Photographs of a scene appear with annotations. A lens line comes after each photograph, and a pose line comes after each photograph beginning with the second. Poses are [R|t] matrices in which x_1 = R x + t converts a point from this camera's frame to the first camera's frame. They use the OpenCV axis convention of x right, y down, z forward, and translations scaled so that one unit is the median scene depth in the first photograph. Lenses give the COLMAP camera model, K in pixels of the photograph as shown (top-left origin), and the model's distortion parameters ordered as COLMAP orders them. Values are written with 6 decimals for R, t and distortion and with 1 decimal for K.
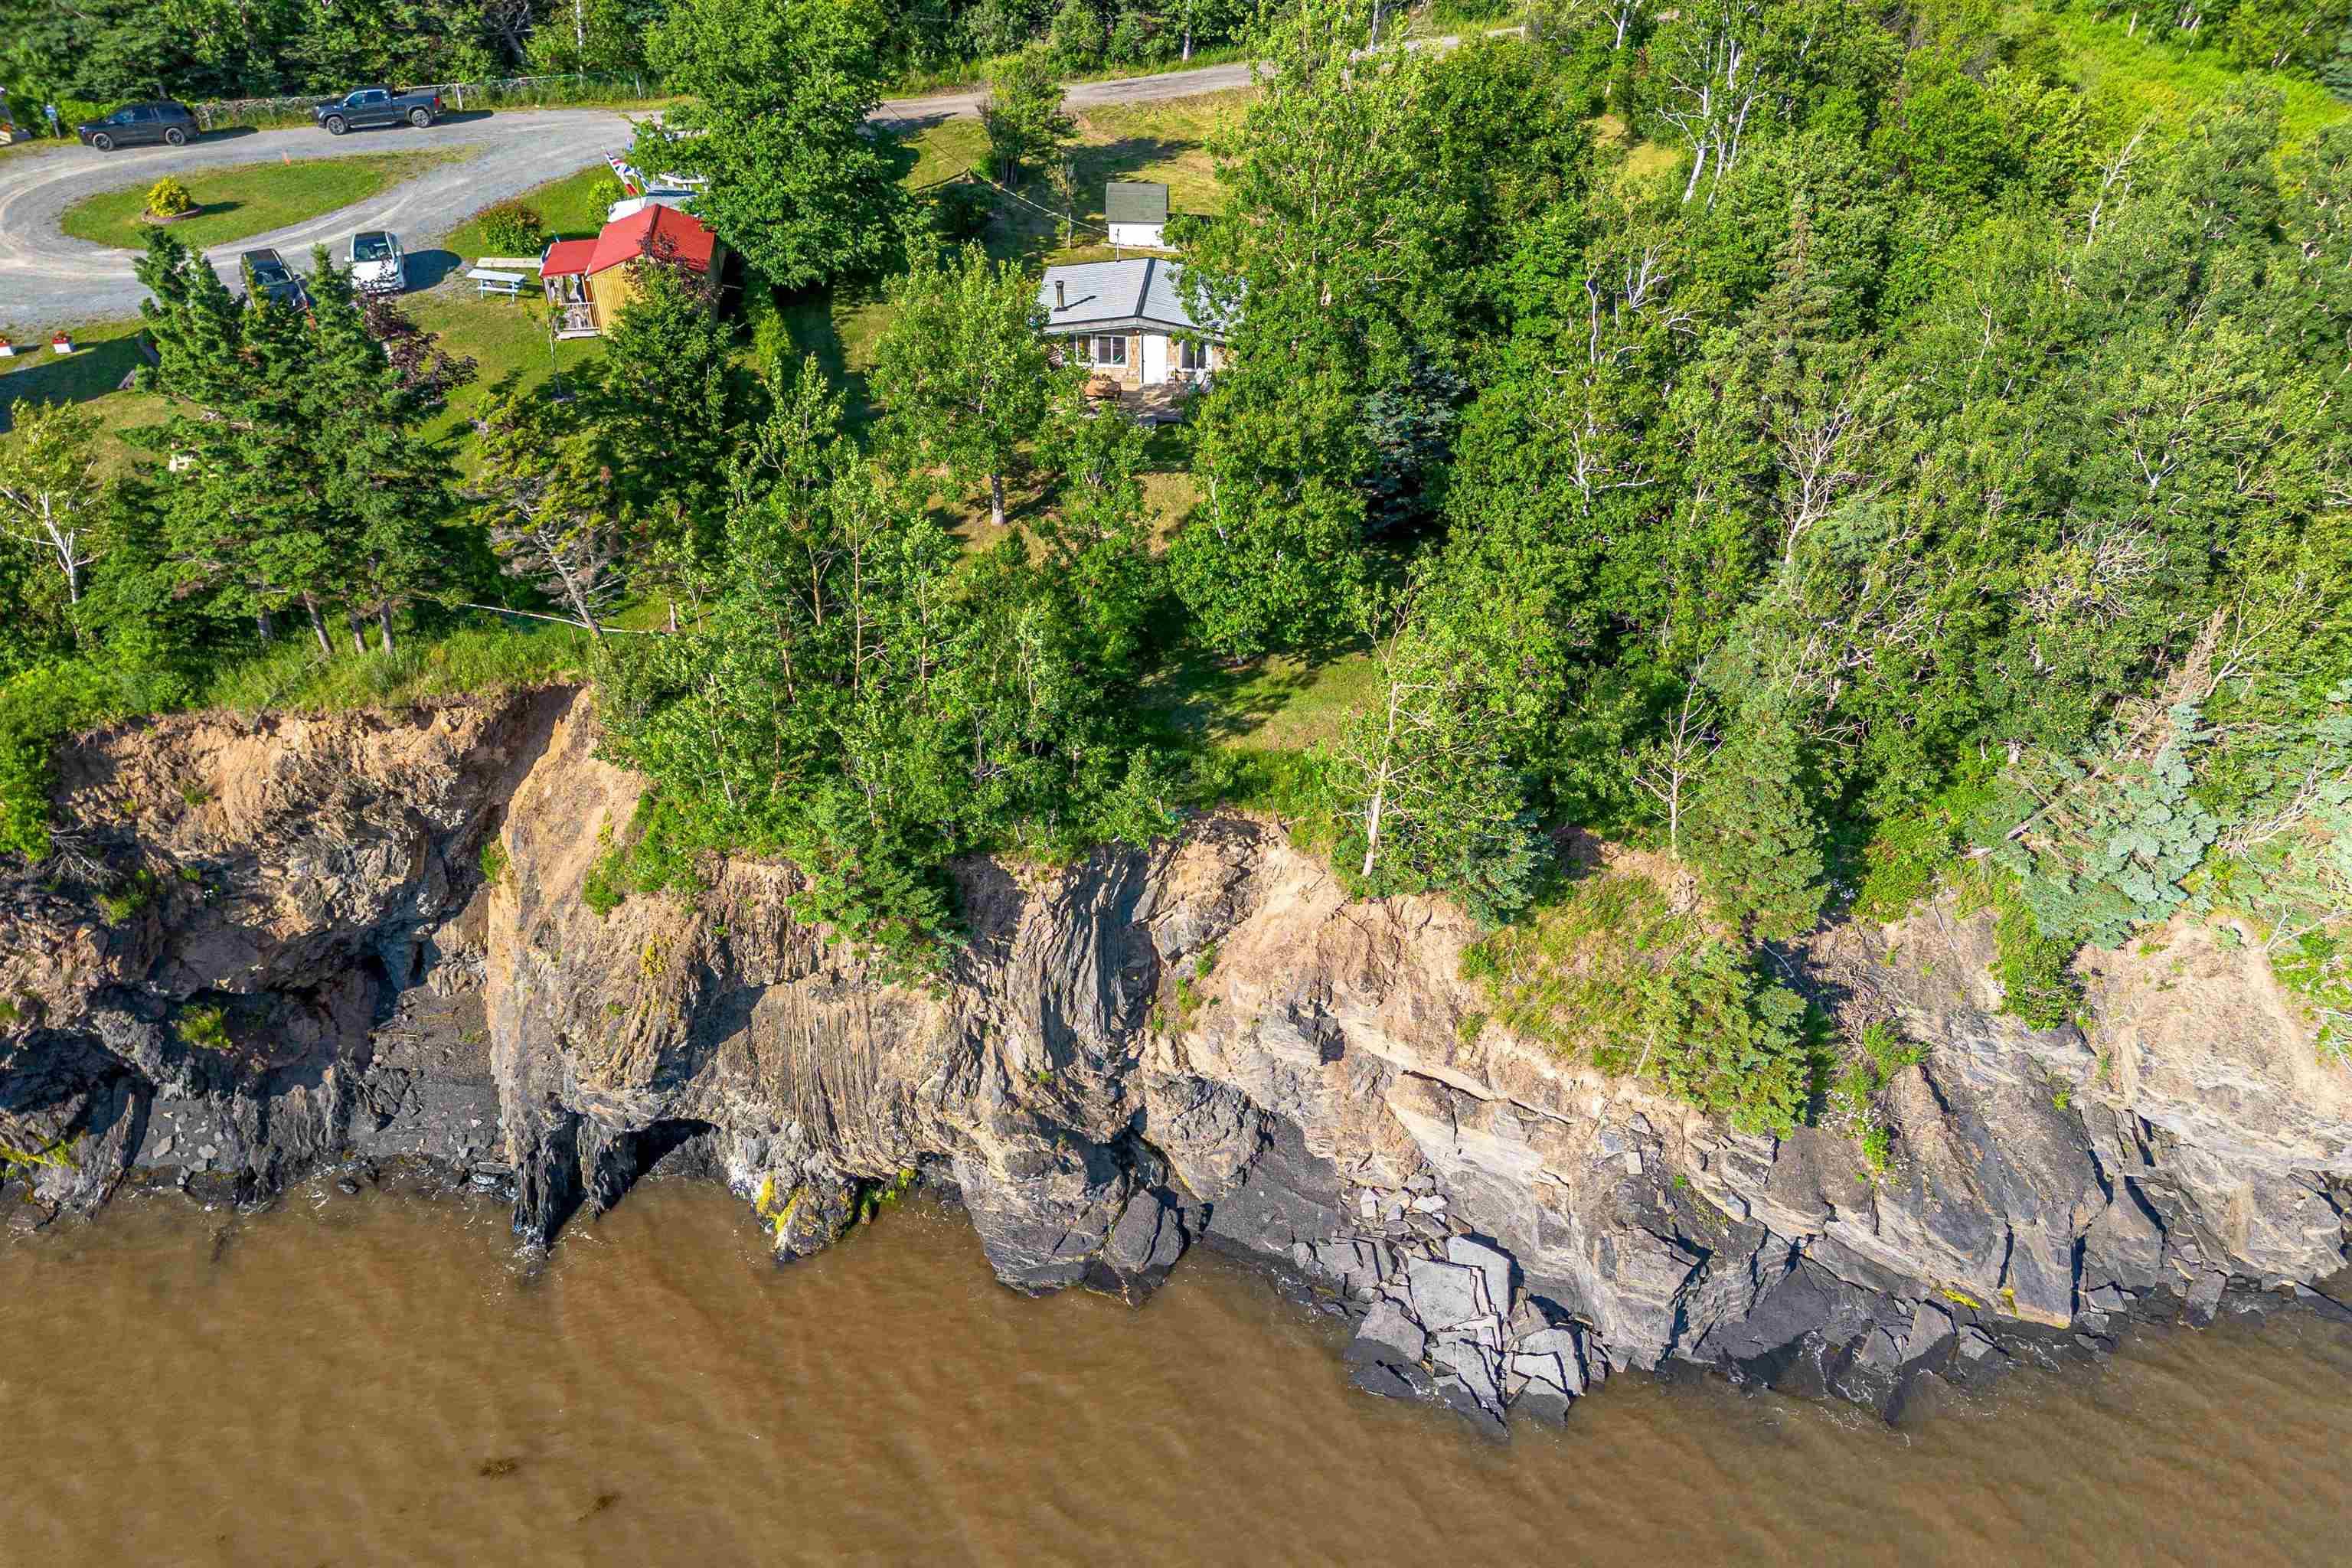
lens RADIAL K [[1700.9, 0, 1169.7], [0, 1700.9, 896.1], [0, 0, 1]] dist [0.058731, -0.042641]
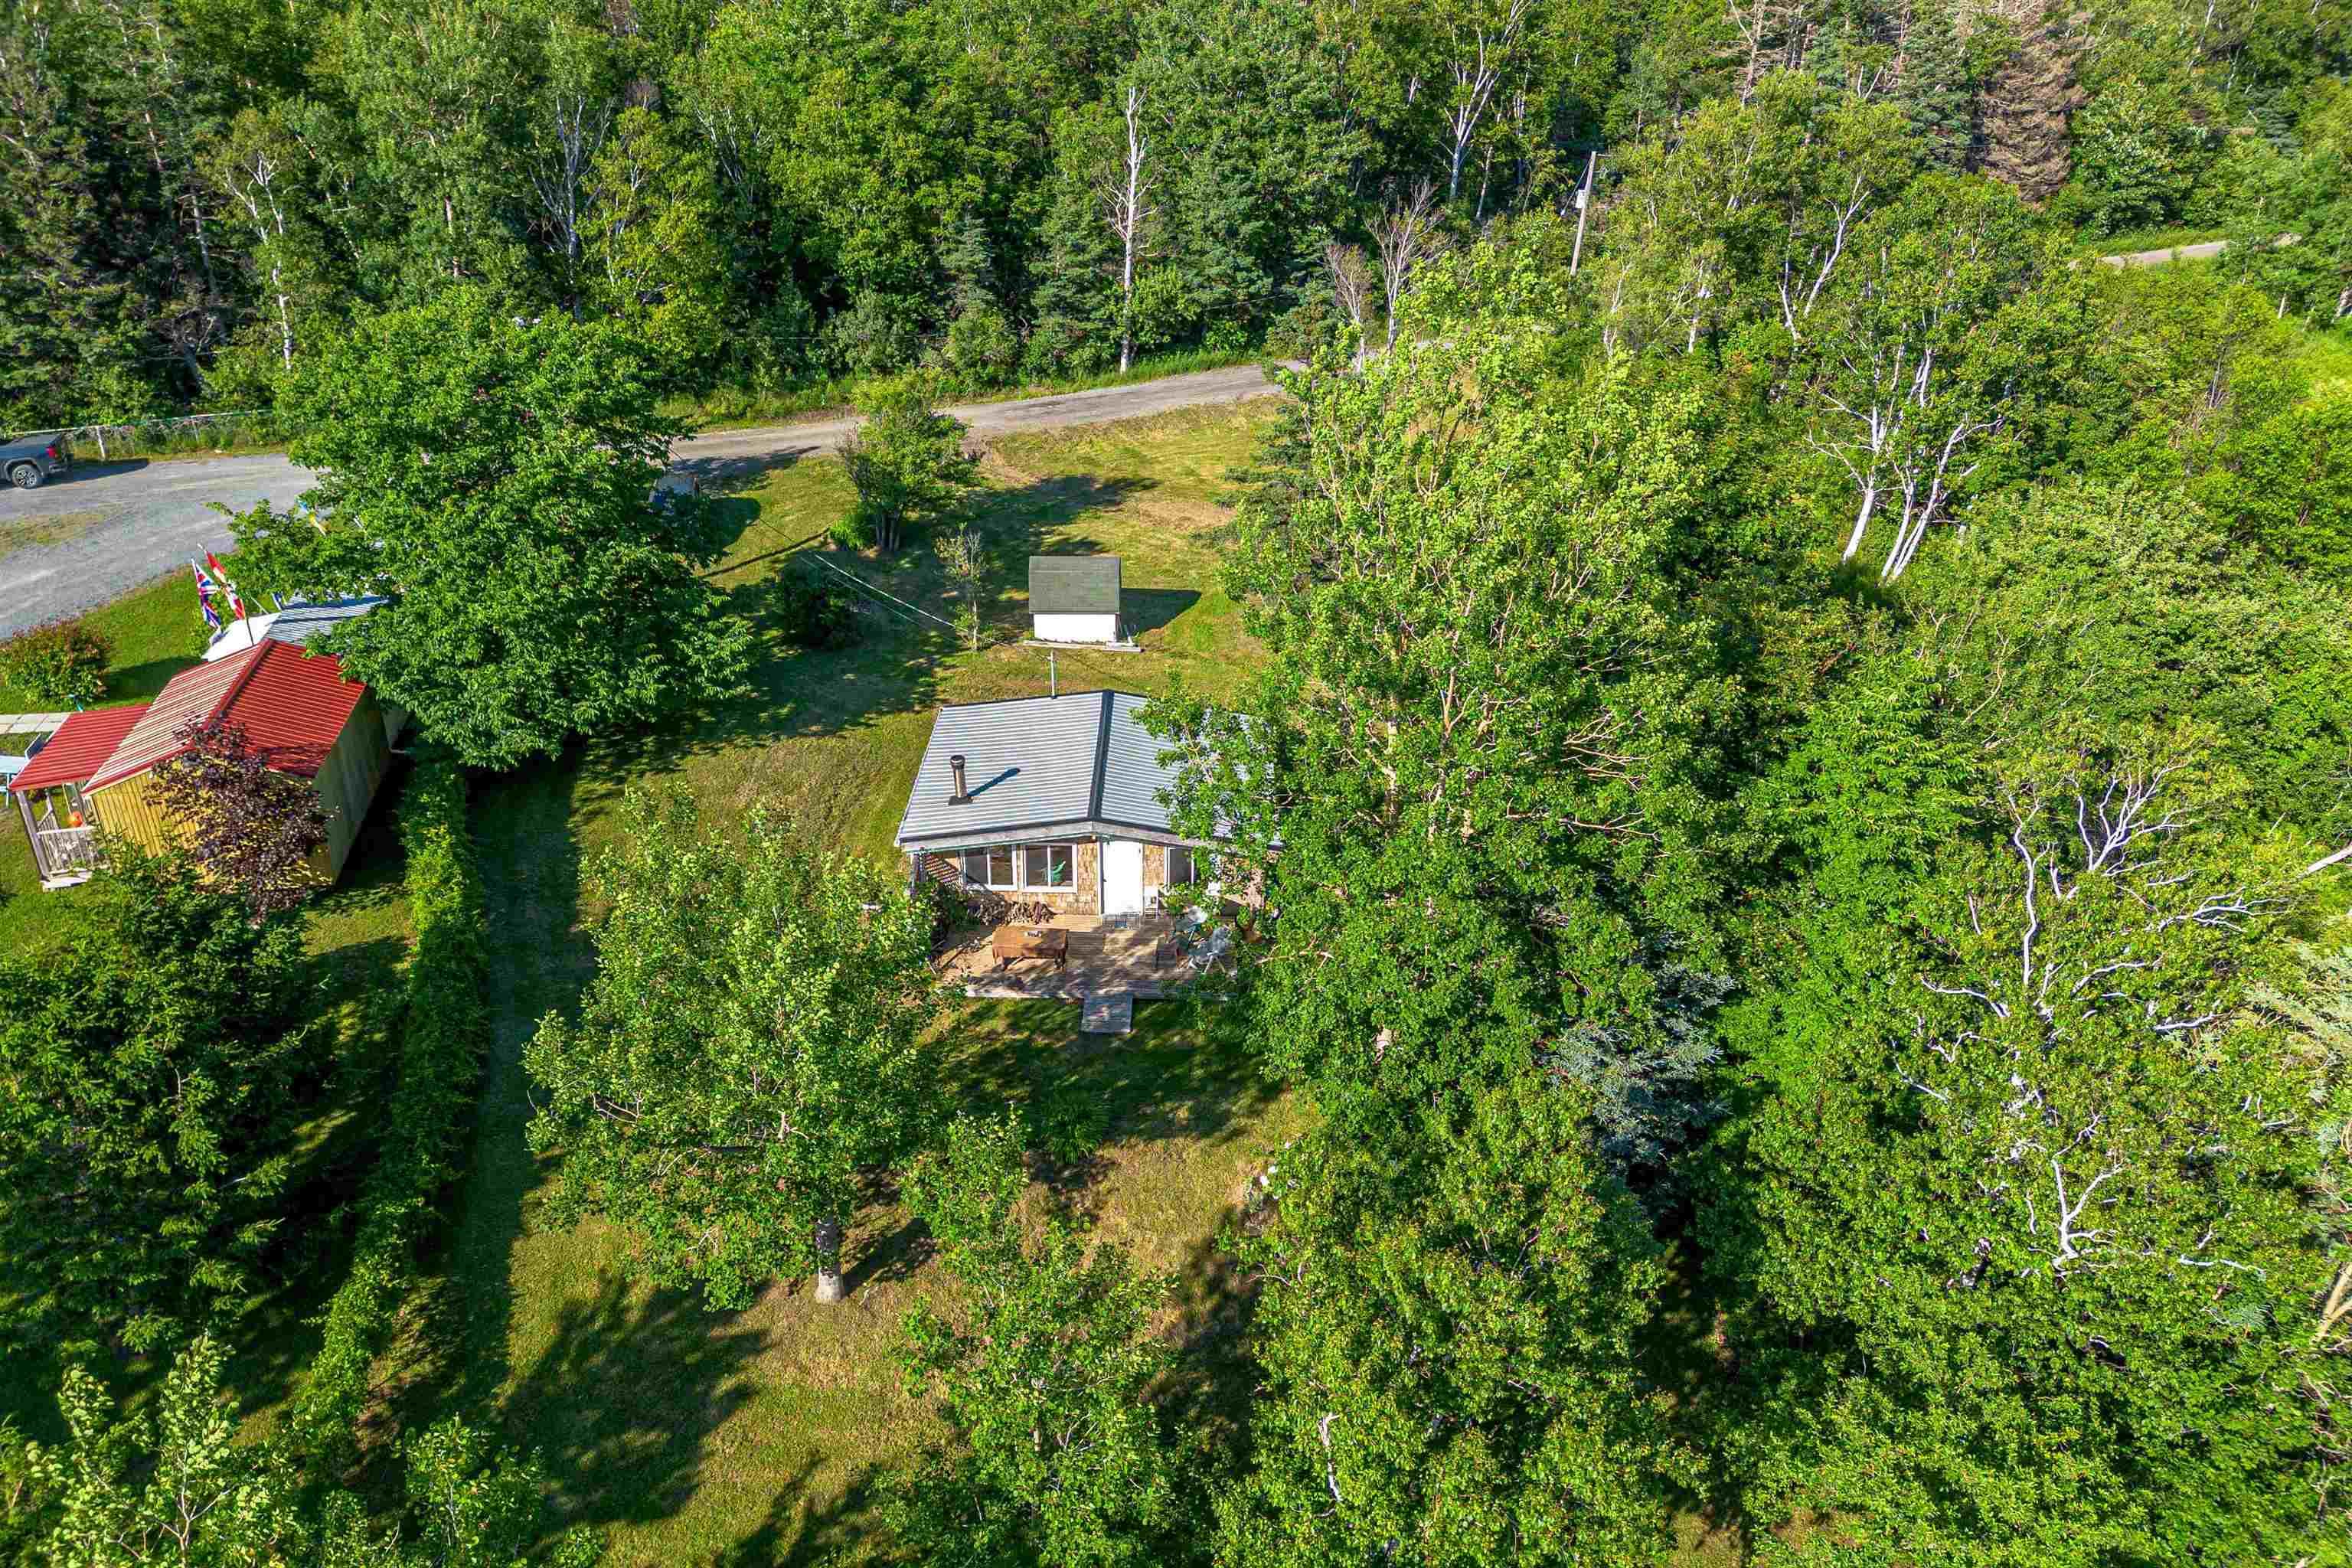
lens RADIAL K [[1700.9, 0, 1197.8], [0, 1700.9, 776.8], [0, 0, 1]] dist [0.058731, -0.042641]
pose [[0.997380, -0.032282, 0.064735, -0.023776], [0.044422, 0.979616, -0.195904, -0.281040], [-0.057091, 0.198266, 0.978484, 0.511903]]
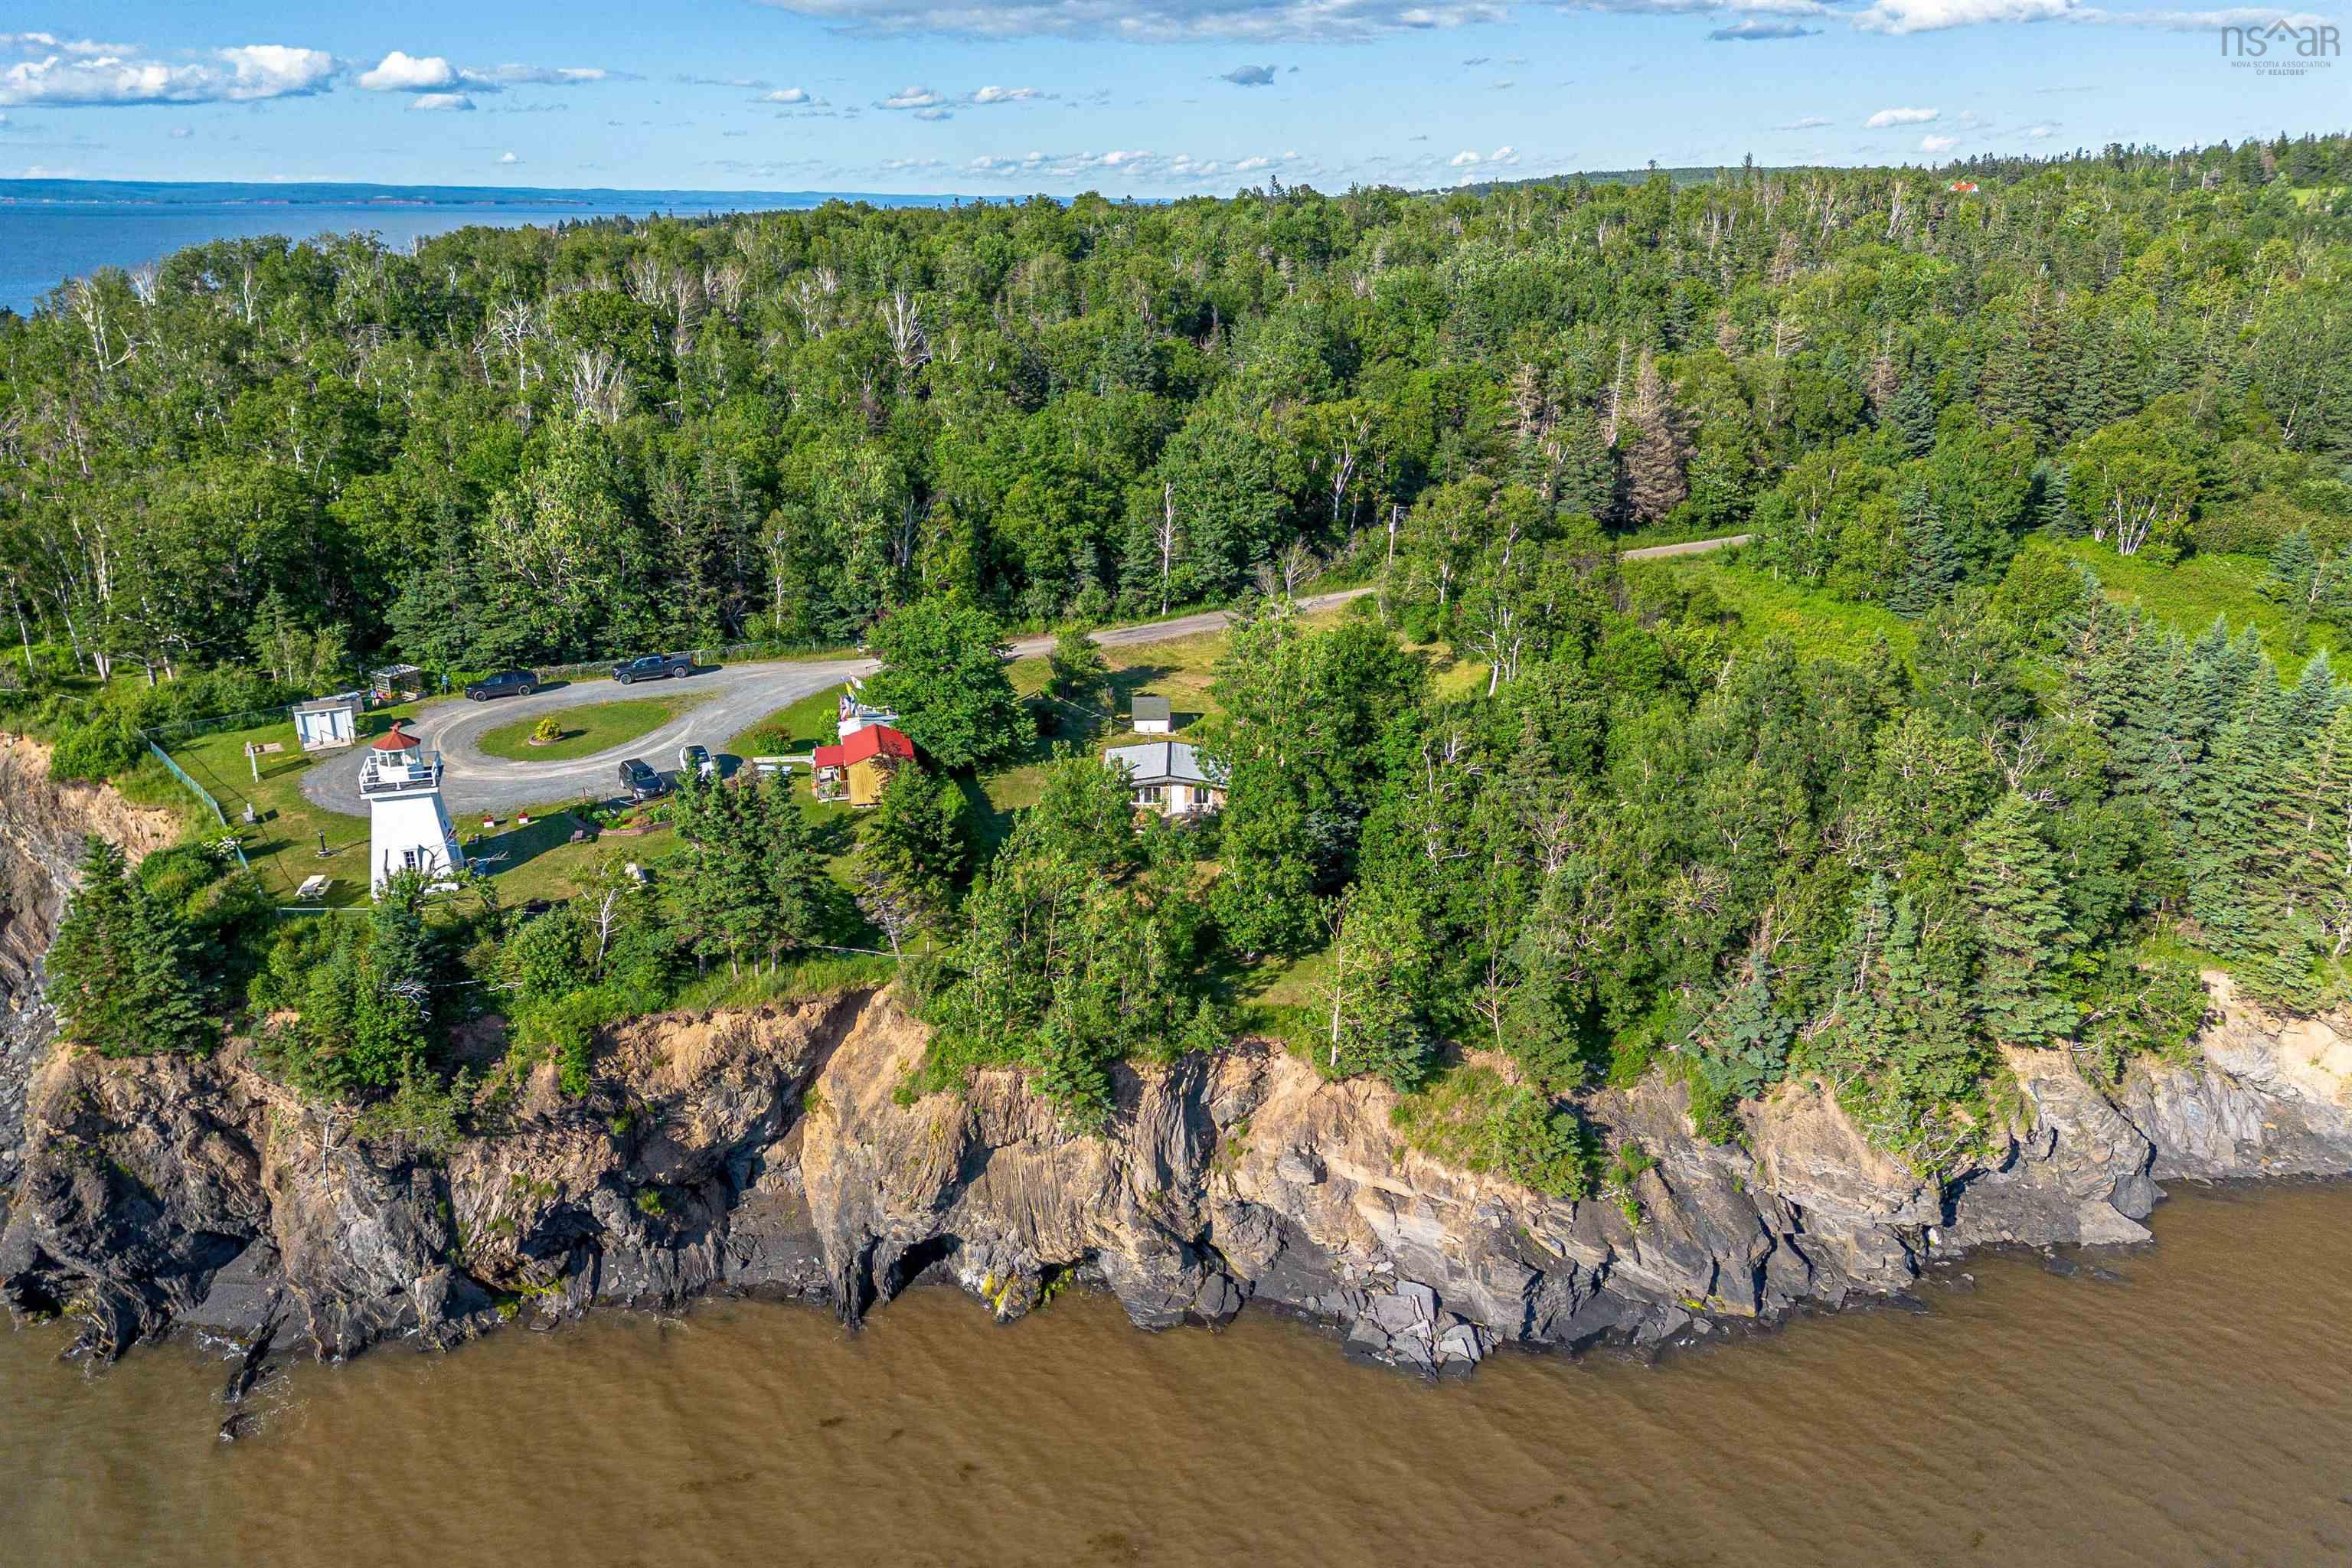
lens RADIAL K [[1700.9, 0, 1168.3], [0, 1700.9, 787.2], [0, 0, 1]] dist [0.058731, -0.042641]
pose [[0.998147, -0.037396, 0.048001, -0.118251], [0.050301, 0.950996, -0.305084, 0.221089], [-0.034239, 0.306933, 0.951115, -0.711064]]
